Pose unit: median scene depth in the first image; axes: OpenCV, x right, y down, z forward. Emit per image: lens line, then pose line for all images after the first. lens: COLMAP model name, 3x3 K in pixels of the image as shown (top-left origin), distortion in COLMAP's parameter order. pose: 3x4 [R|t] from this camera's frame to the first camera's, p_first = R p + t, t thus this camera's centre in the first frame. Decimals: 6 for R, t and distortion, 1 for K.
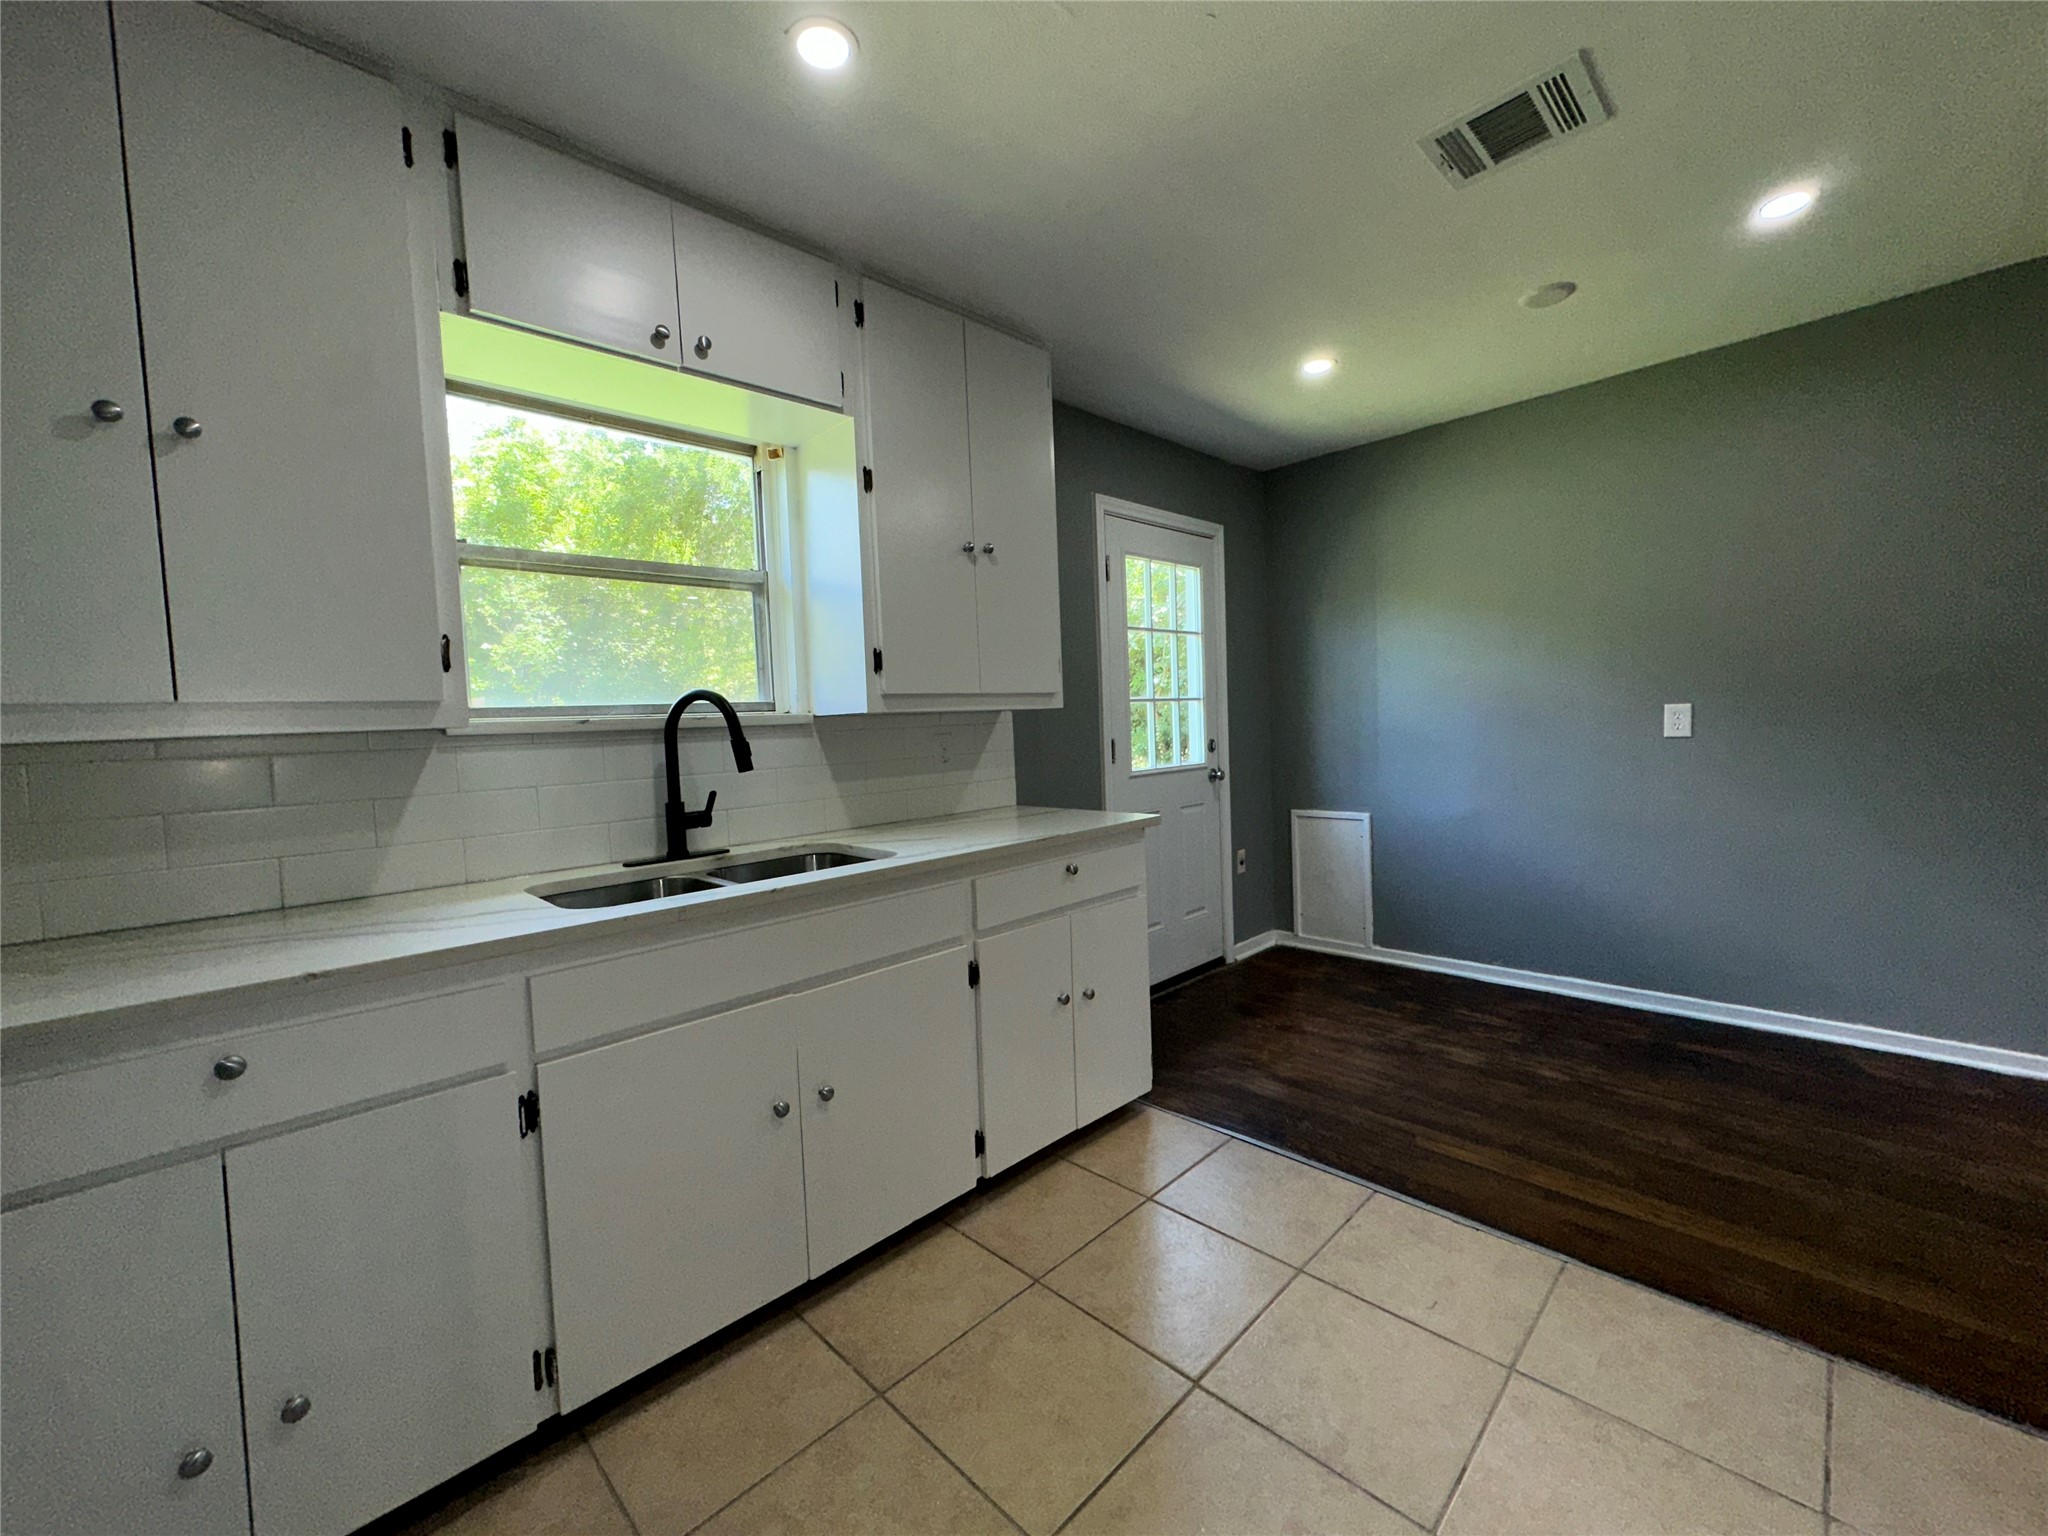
lens RADIAL K [[814.7, 0, 1024.0], [0, 814.7, 768.0], [0, 0, 1]] dist [-0.000883, 0.000227]
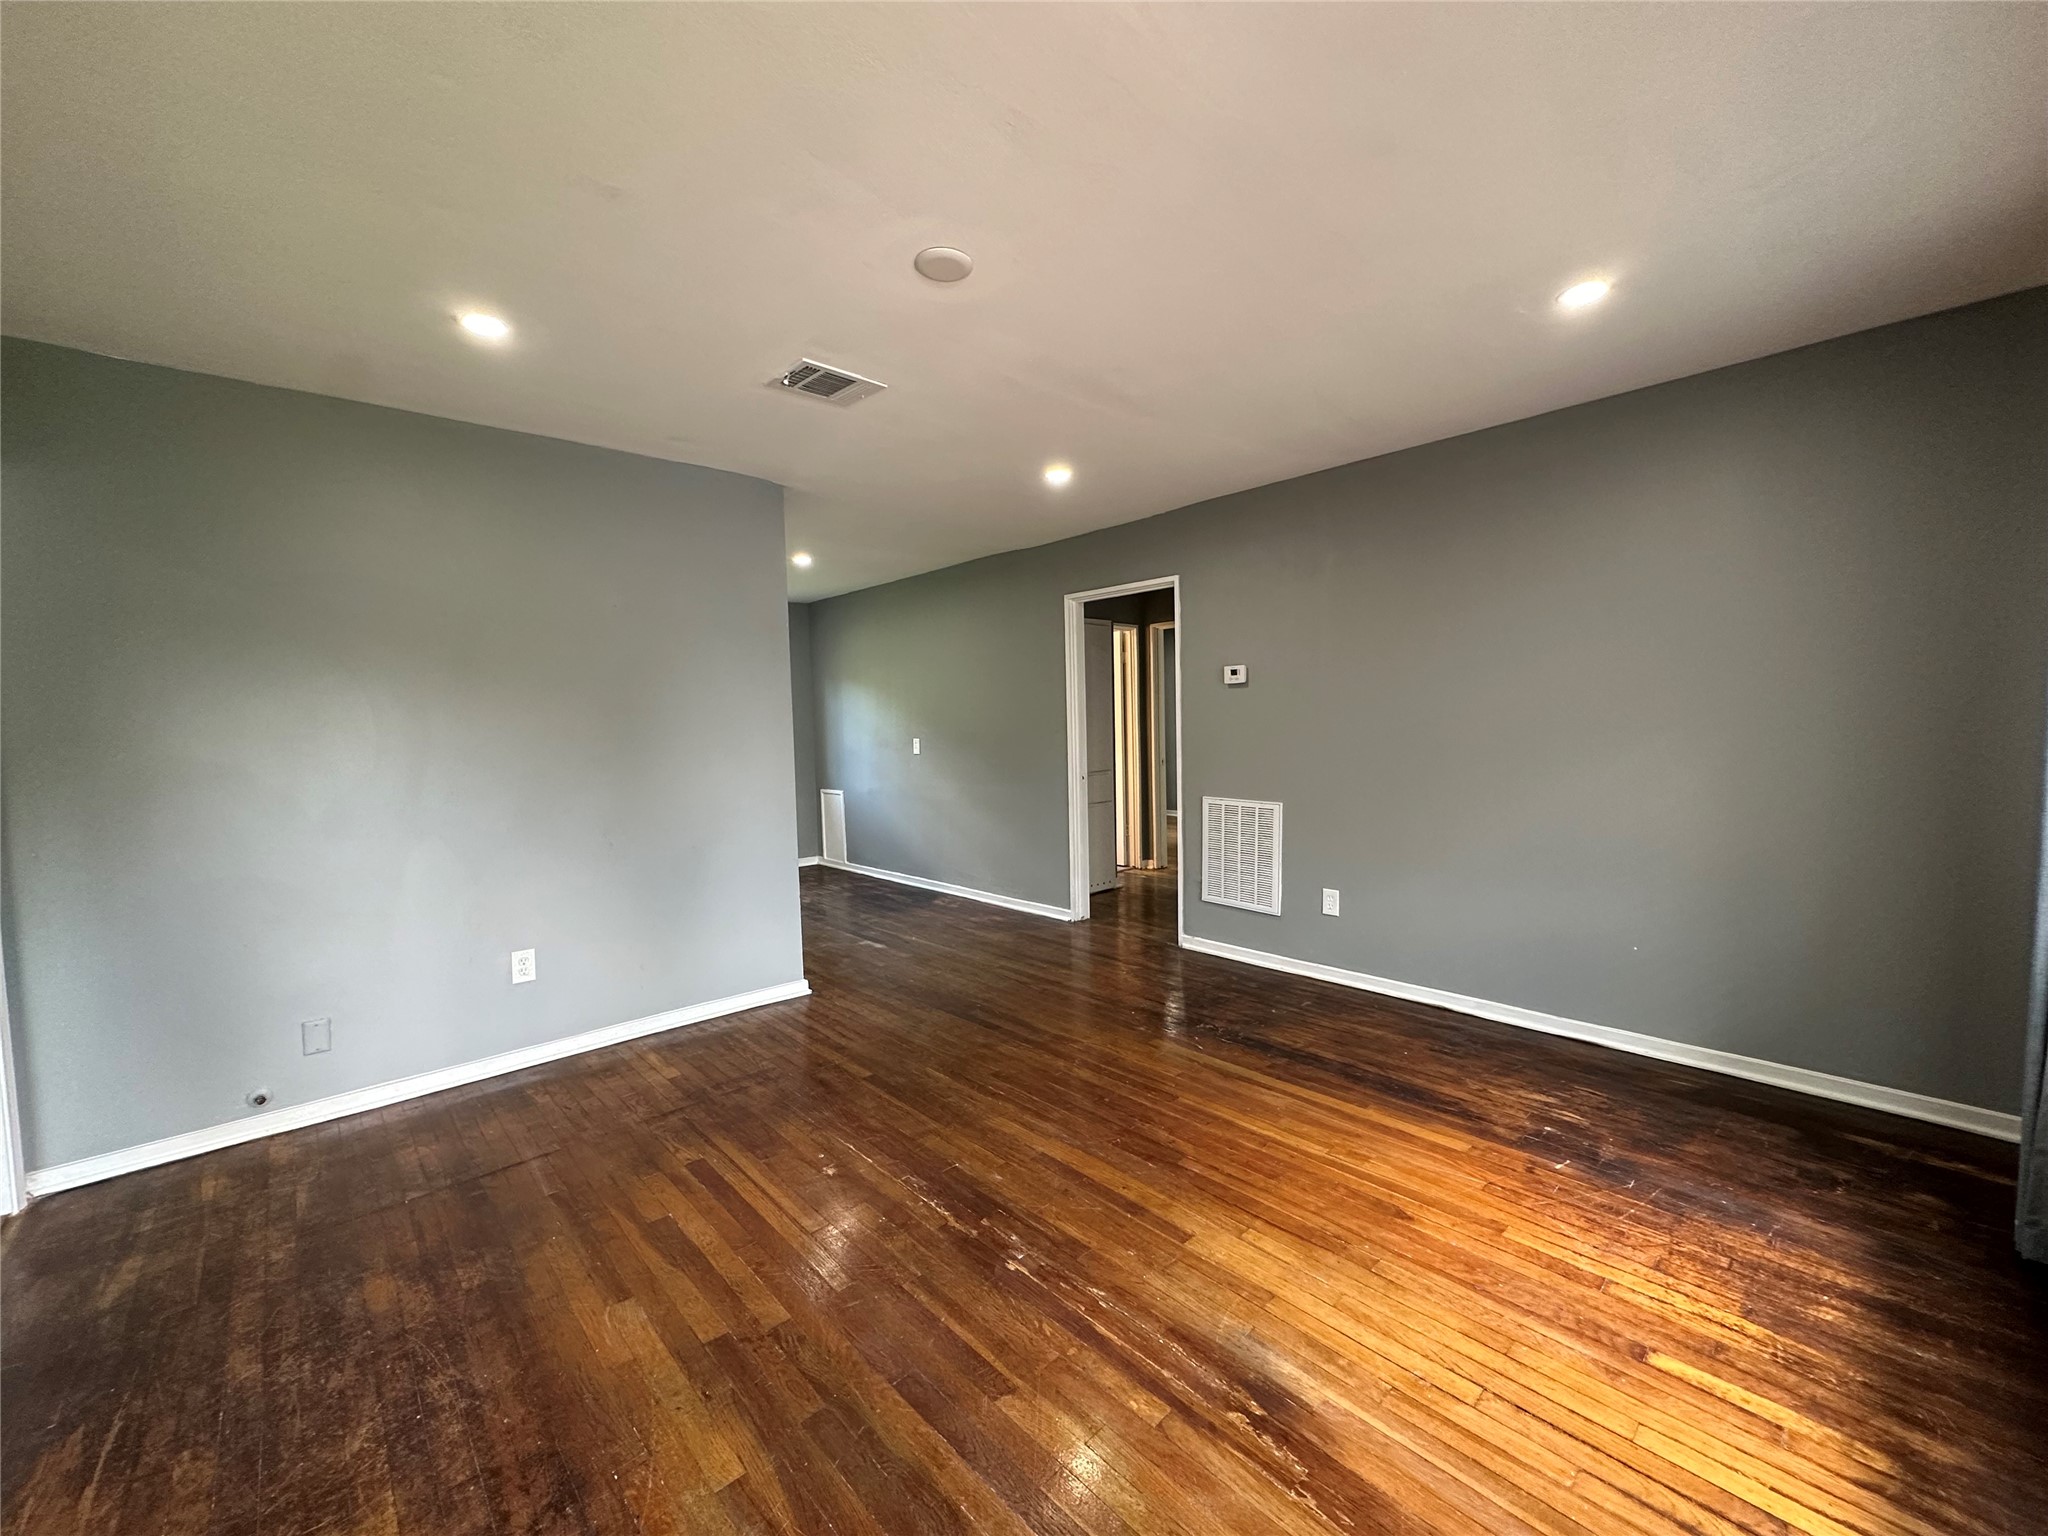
lens RADIAL K [[814.7, 0, 1024.0], [0, 814.7, 768.0], [0, 0, 1]] dist [-0.000883, 0.000227]
pose [[0.999350, 0.023205, -0.027604, 0.835821], [-0.023094, 0.999724, 0.004299, -0.014096], [0.027696, -0.003659, 0.999610, -0.809117]]
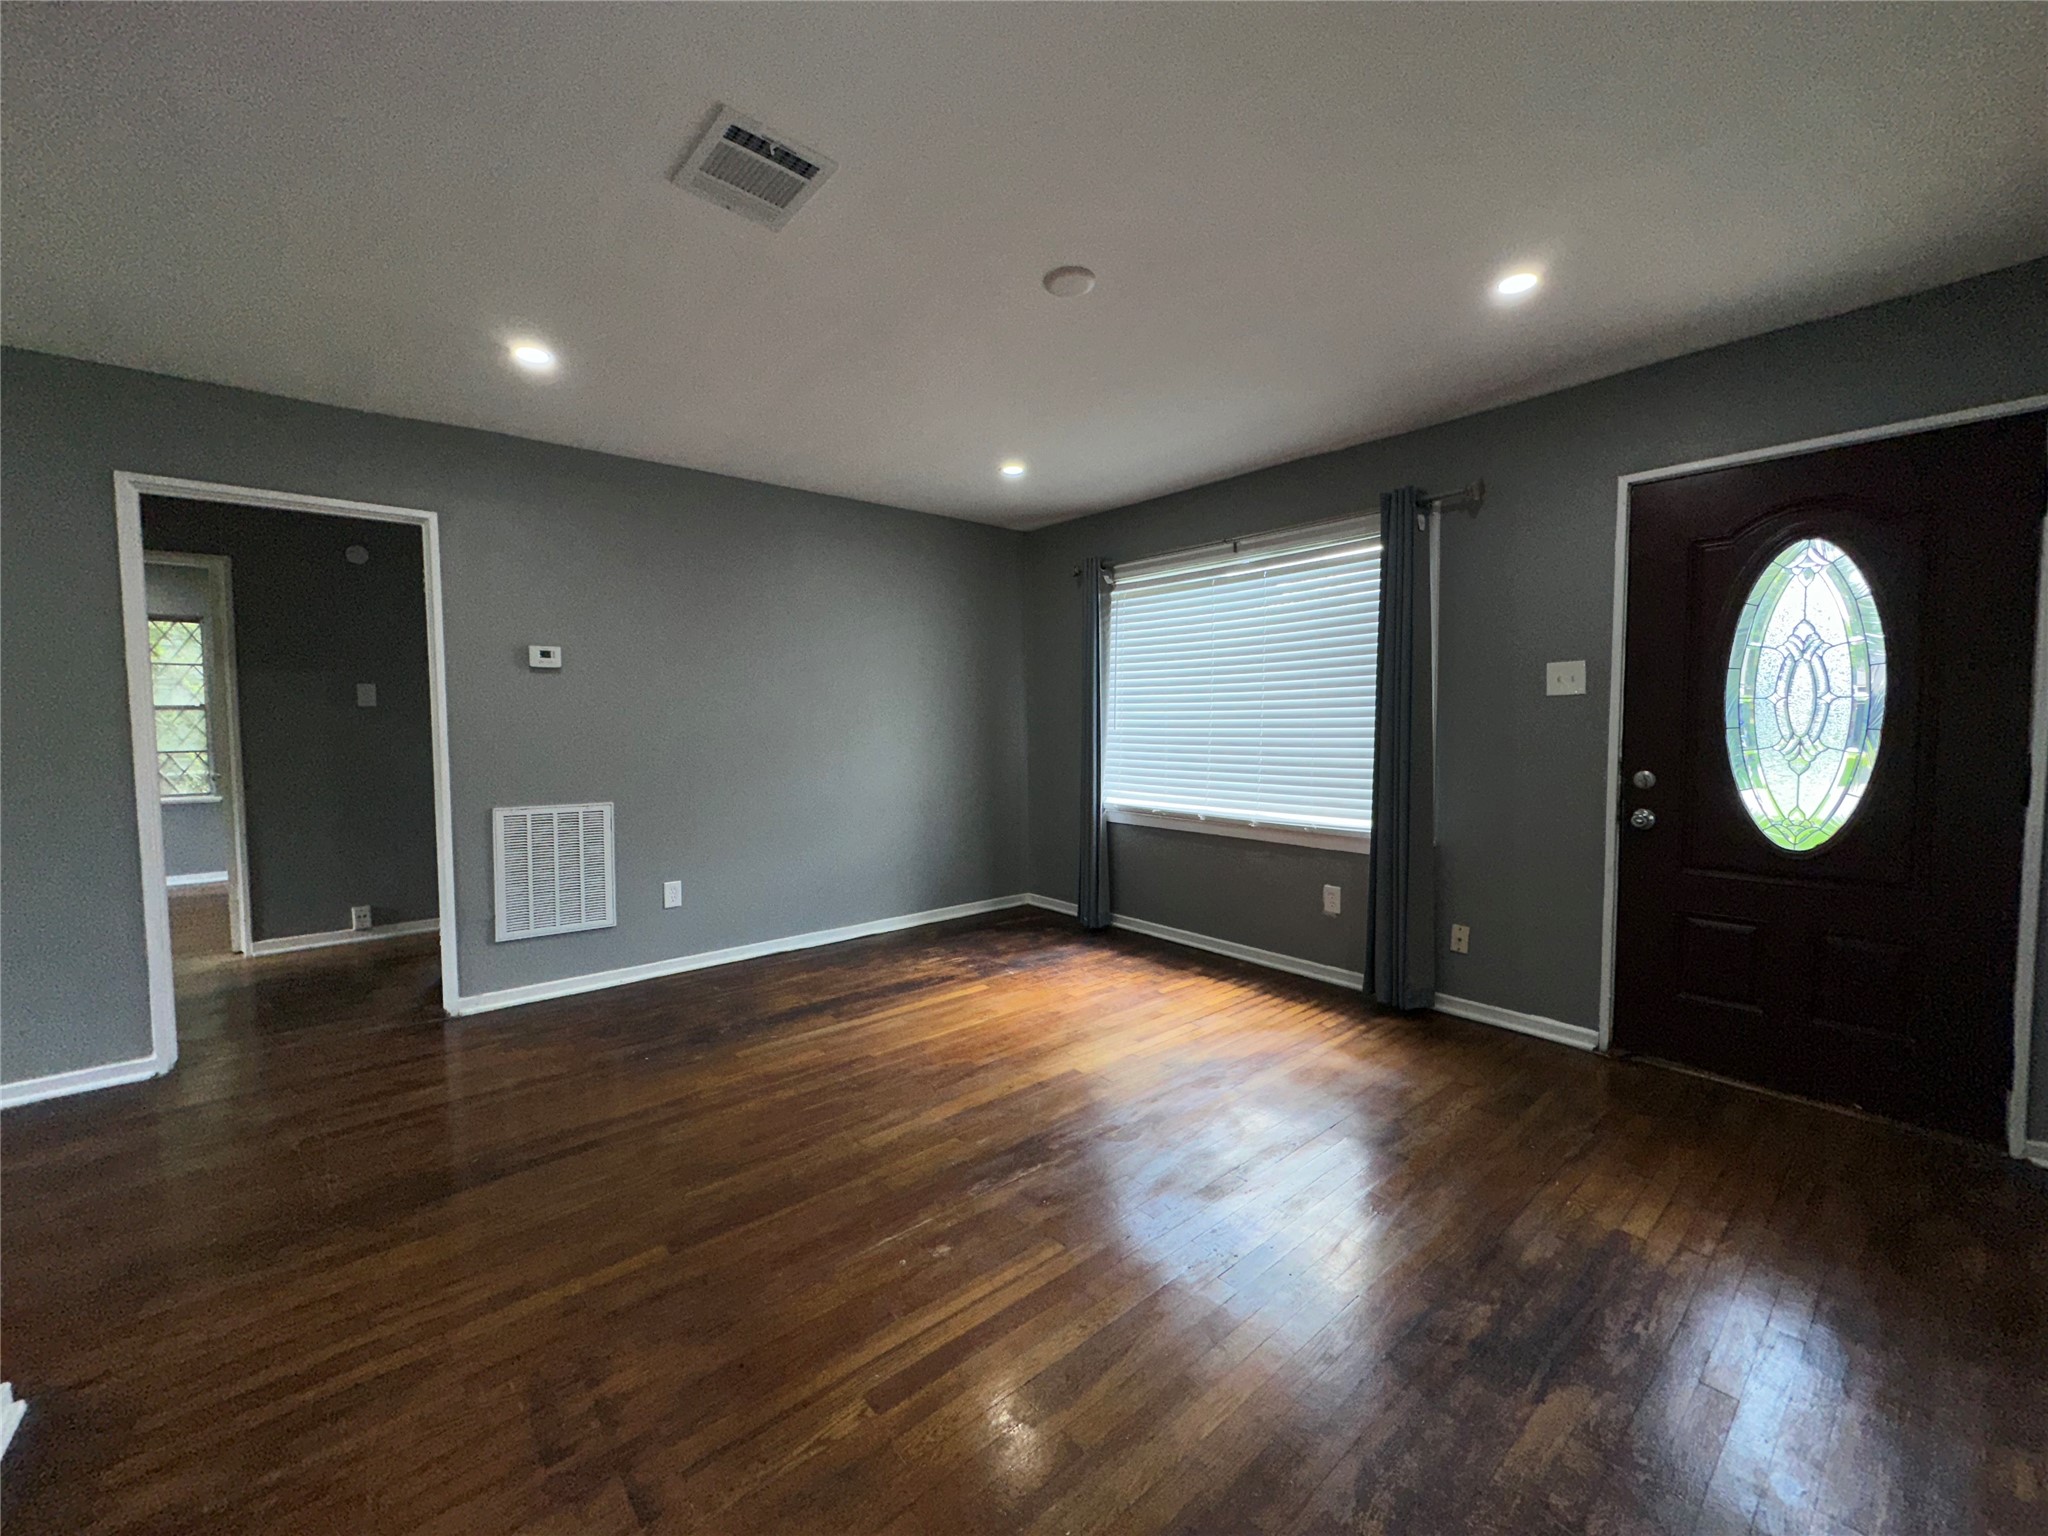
lens RADIAL K [[814.7, 0, 1024.0], [0, 814.7, 768.0], [0, 0, 1]] dist [-0.000883, 0.000227]
pose [[0.068323, -0.014929, 0.997552, 0.252914], [0.059685, 0.998158, 0.010850, 0.004286], [-0.995876, 0.058797, 0.069088, -0.340498]]
